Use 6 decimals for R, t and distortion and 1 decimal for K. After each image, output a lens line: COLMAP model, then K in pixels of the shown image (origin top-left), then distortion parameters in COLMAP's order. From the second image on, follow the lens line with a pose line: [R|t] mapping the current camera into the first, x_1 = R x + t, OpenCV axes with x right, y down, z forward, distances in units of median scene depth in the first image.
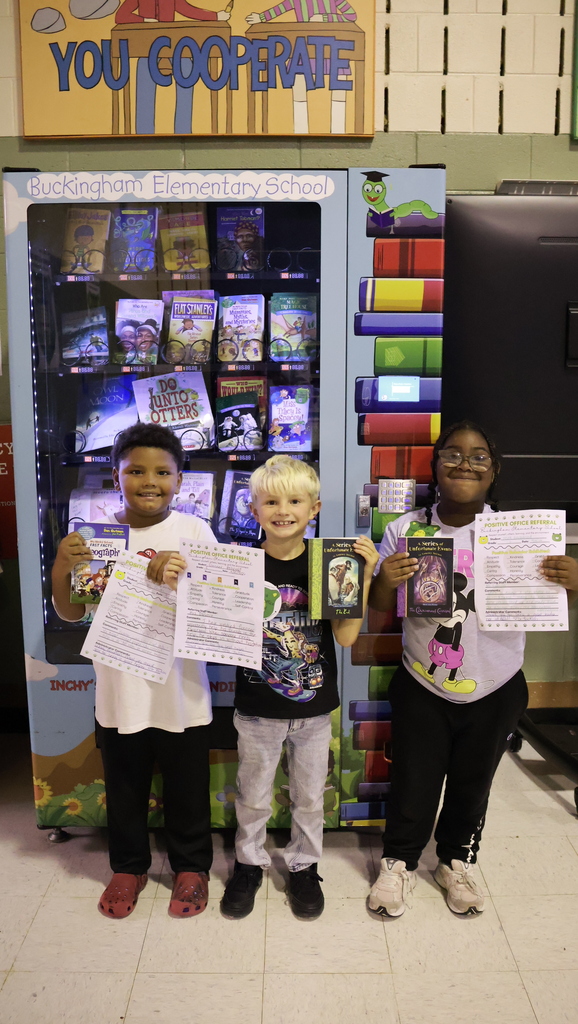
lens RADIAL K [[901.3, 0, 289.0], [0, 901.3, 512.0], [0, 0, 1]] dist [-0.149252, 0.147577]
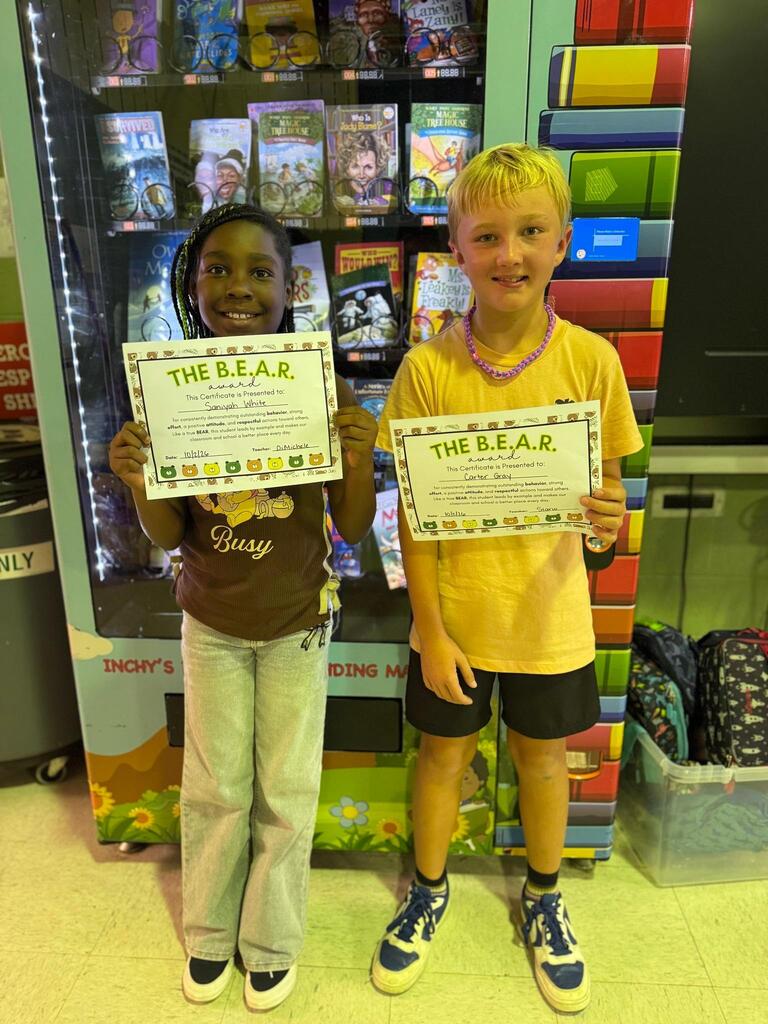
lens RADIAL K [[735.9, 0, 387.7], [0, 735.9, 511.6], [0, 0, 1]] dist [0.058897, -0.066484]
pose [[0.997707, 0.014391, -0.066134, 0.005461], [-0.006810, 0.993520, 0.113456, -0.003424], [0.067338, -0.112745, 0.991340, 0.407503]]
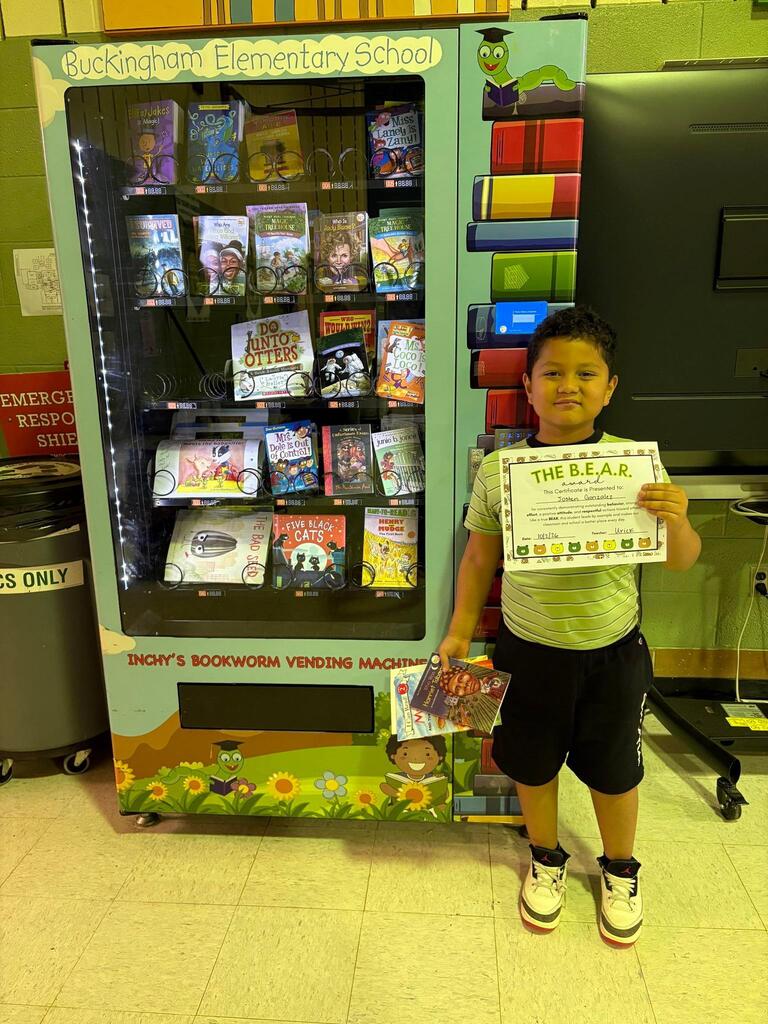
lens RADIAL K [[784.8, 0, 390.6], [0, 784.8, 515.3], [0, 0, 1]] dist [0.068827, -0.076211]
pose [[0.996280, 0.006782, -0.085913, 0.061585], [-0.000065, 0.996958, 0.077936, -0.012056], [0.086180, -0.077641, 0.993250, 0.234312]]
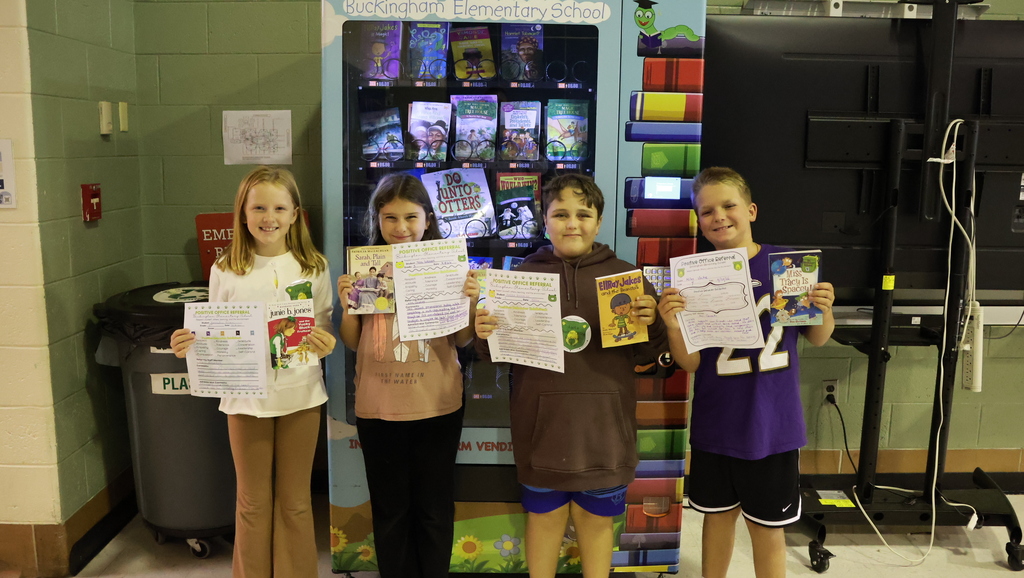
lens RADIAL K [[919.5, 0, 517.3], [0, 919.5, 278.0], [0, 0, 1]] dist [-0.100452, -0.001123]
pose [[0.999824, 0.014631, 0.011761, -0.070489], [-0.014452, 0.999780, -0.015173, -0.000880], [-0.011980, 0.015000, 0.999816, -0.161036]]
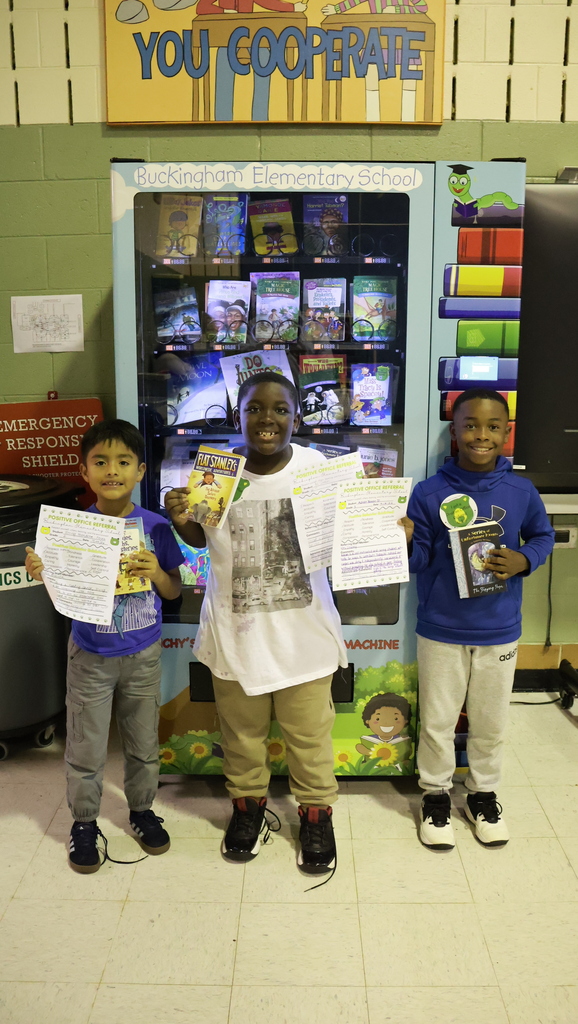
lens RADIAL K [[901.3, 0, 289.0], [0, 901.3, 512.0], [0, 0, 1]] dist [-0.149252, 0.147577]
pose [[0.999931, 0.004415, -0.010863, -0.085766], [-0.004052, 0.999441, 0.033196, 0.000361], [0.011004, -0.033150, 0.999390, -0.072277]]
